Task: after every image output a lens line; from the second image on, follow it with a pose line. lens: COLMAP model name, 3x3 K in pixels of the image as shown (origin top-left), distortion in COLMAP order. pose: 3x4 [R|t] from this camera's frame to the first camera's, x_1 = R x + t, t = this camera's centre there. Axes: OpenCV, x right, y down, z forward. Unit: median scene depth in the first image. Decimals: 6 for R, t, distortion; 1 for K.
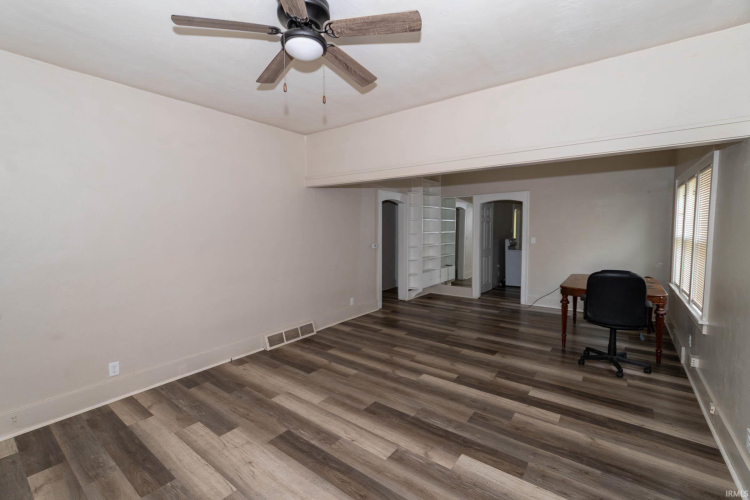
lens RADIAL K [[329.2, 0, 366.1], [0, 329.2, 248.0], [0, 0, 1]] dist [0.000199, 0.000081]
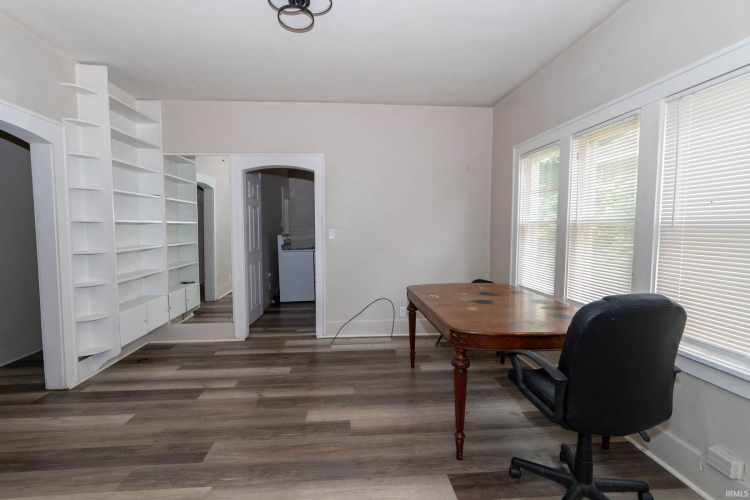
lens RADIAL K [[329.2, 0, 366.1], [0, 329.2, 248.0], [0, 0, 1]] dist [0.000199, 0.000081]
pose [[0.744202, -0.040350, 0.666735, 0.227864], [0.040951, 0.999052, 0.014752, -0.004427], [-0.666698, 0.016325, 0.745149, 0.809010]]
